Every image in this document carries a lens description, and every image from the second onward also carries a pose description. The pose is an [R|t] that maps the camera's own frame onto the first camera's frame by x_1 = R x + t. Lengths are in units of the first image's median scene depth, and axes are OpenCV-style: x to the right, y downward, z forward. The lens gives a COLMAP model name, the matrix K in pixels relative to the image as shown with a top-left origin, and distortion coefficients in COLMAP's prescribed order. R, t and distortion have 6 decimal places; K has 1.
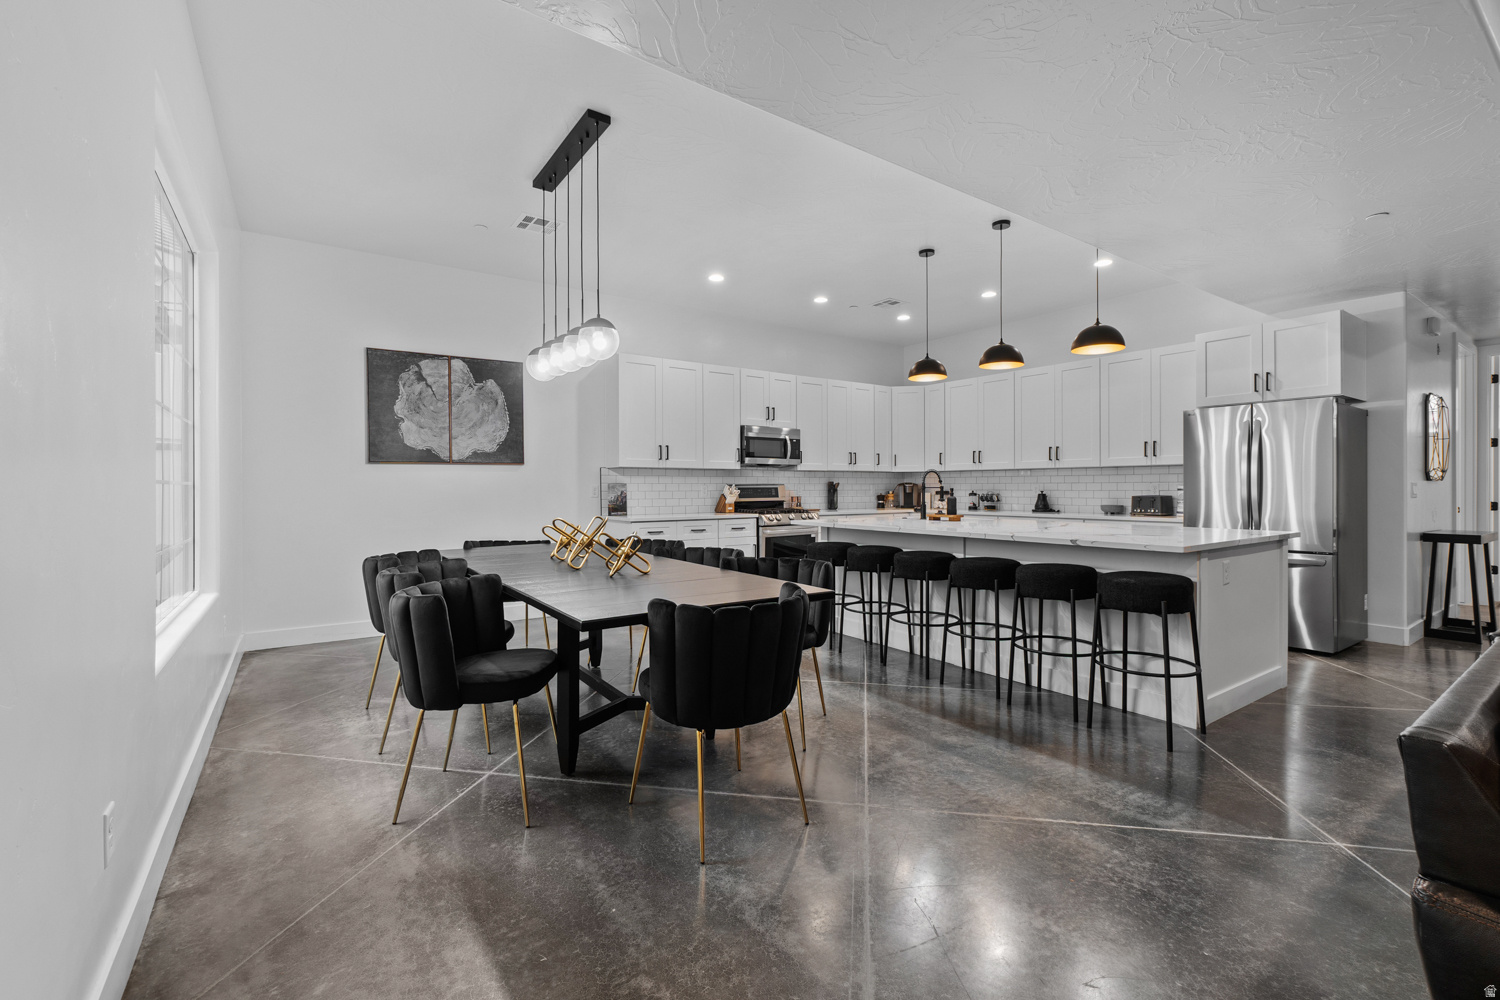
lens RADIAL K [[640.4, 0, 745.1], [0, 640.4, 487.9], [0, 0, 1]] dist [-0.009699, 0.002665]
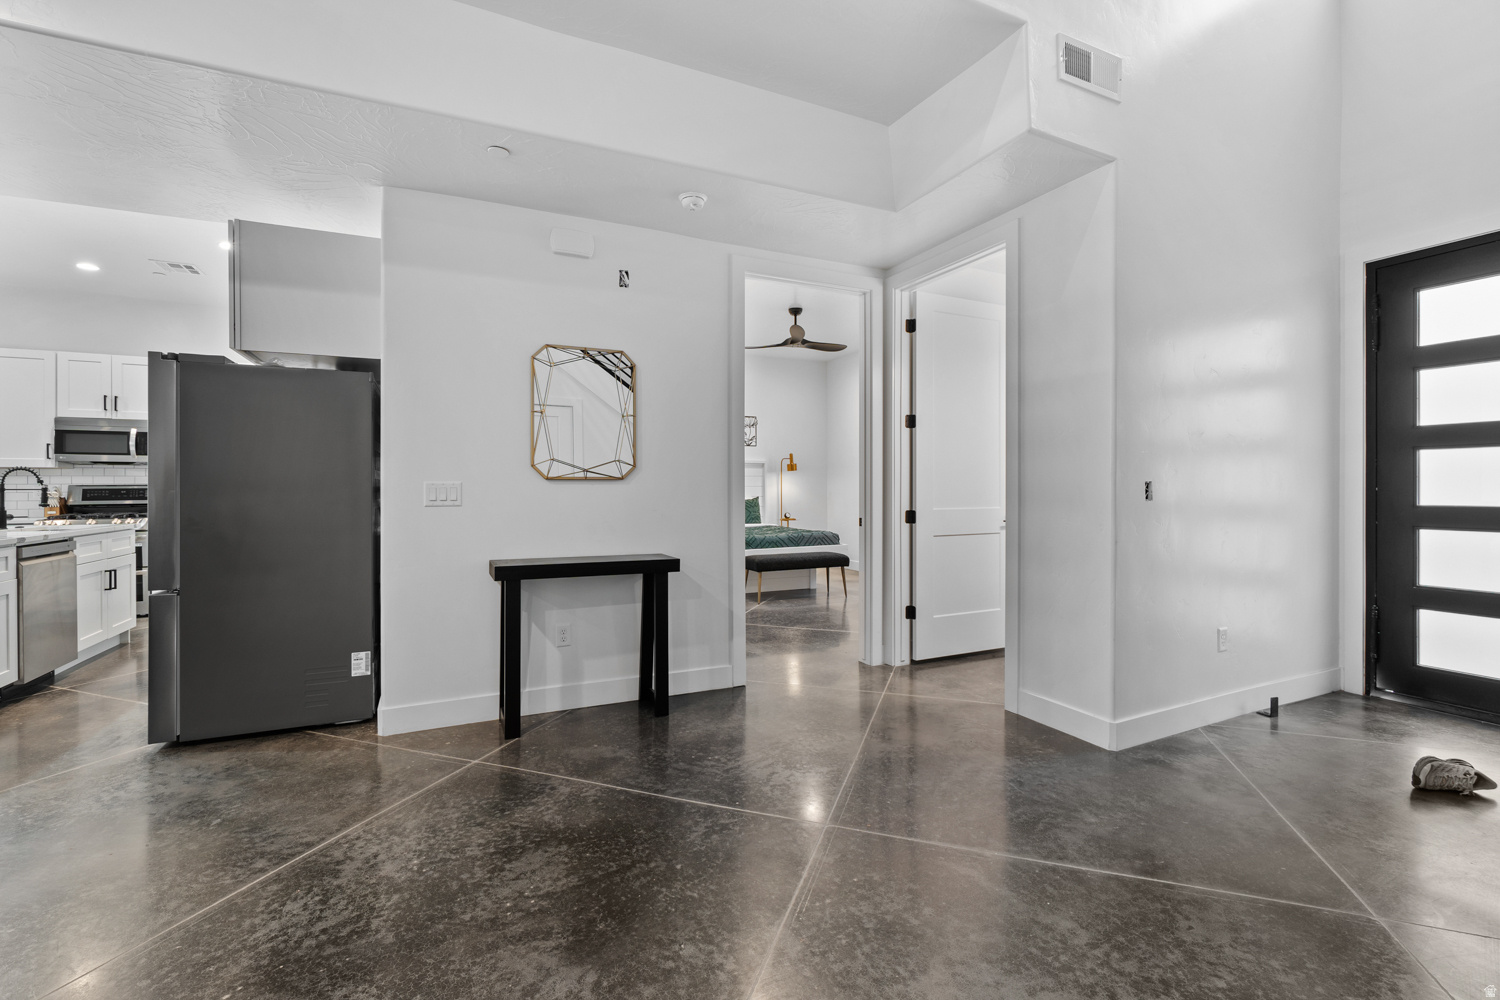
lens RADIAL K [[640.4, 0, 743.4], [0, 640.4, 487.9], [0, 0, 1]] dist [-0.009699, 0.002665]
pose [[0.986909, -0.000734, -0.161276, 1.280517], [0.001449, 0.999990, 0.004319, -0.004520], [0.161271, -0.004496, 0.986900, 0.356166]]
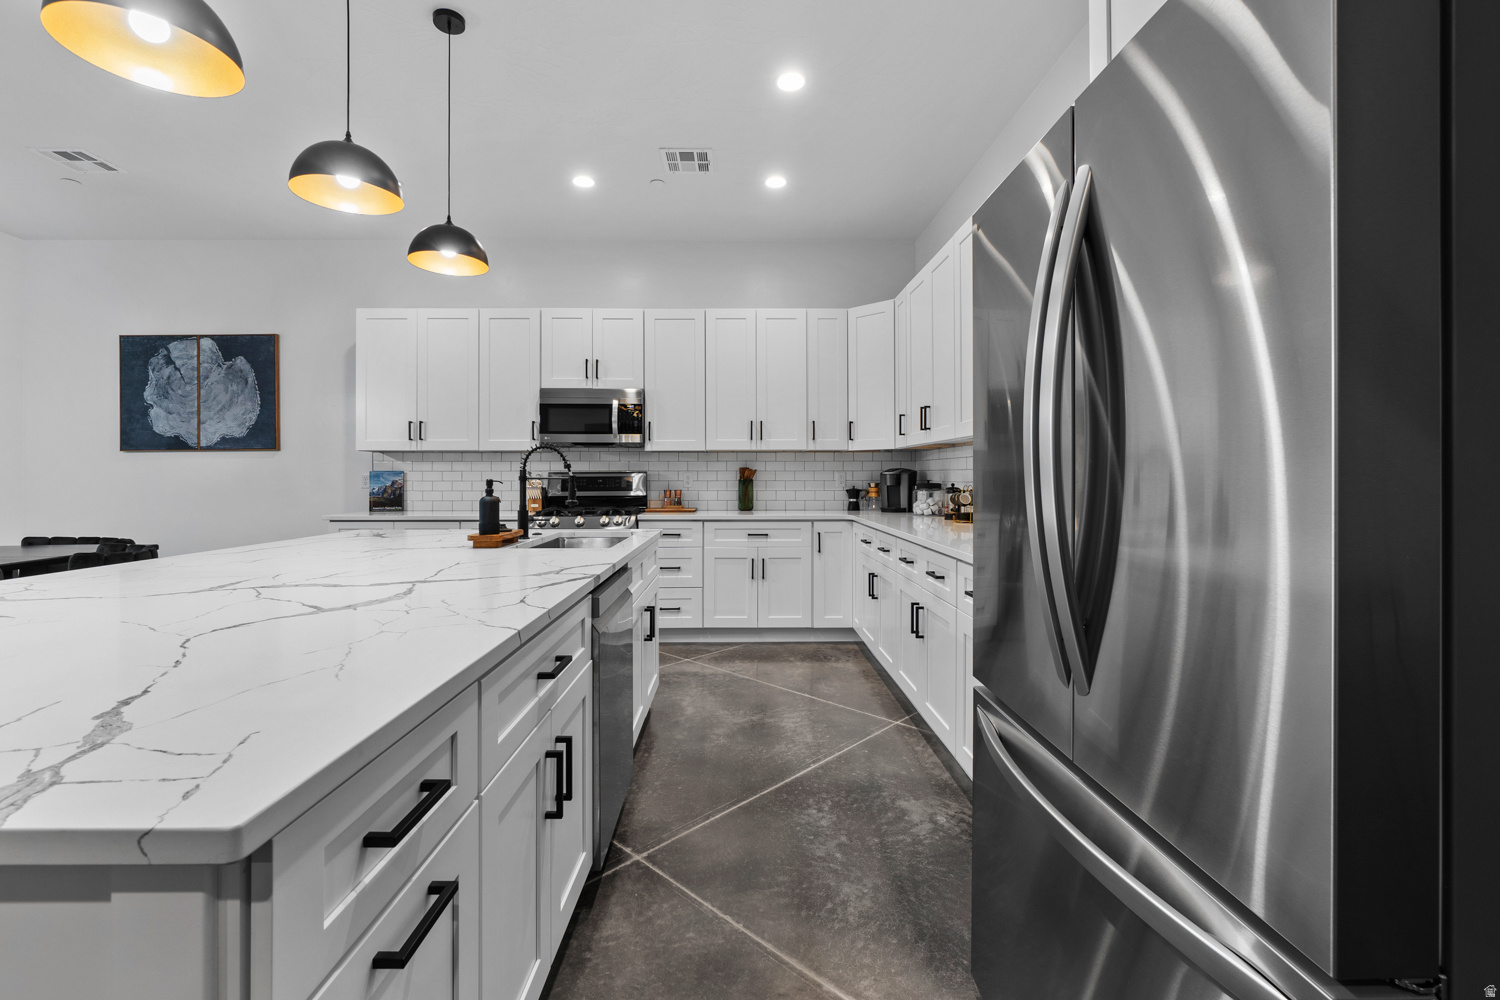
lens RADIAL K [[663.3, 0, 742.7], [0, 663.3, 478.8], [0, 0, 1]] dist [-0.001932, -0.000443]
pose [[0.827152, 0.003909, -0.561964, 0.715430], [-0.001054, 0.999985, 0.005405, -0.002690], [0.561977, -0.003878, 0.827144, 0.625595]]
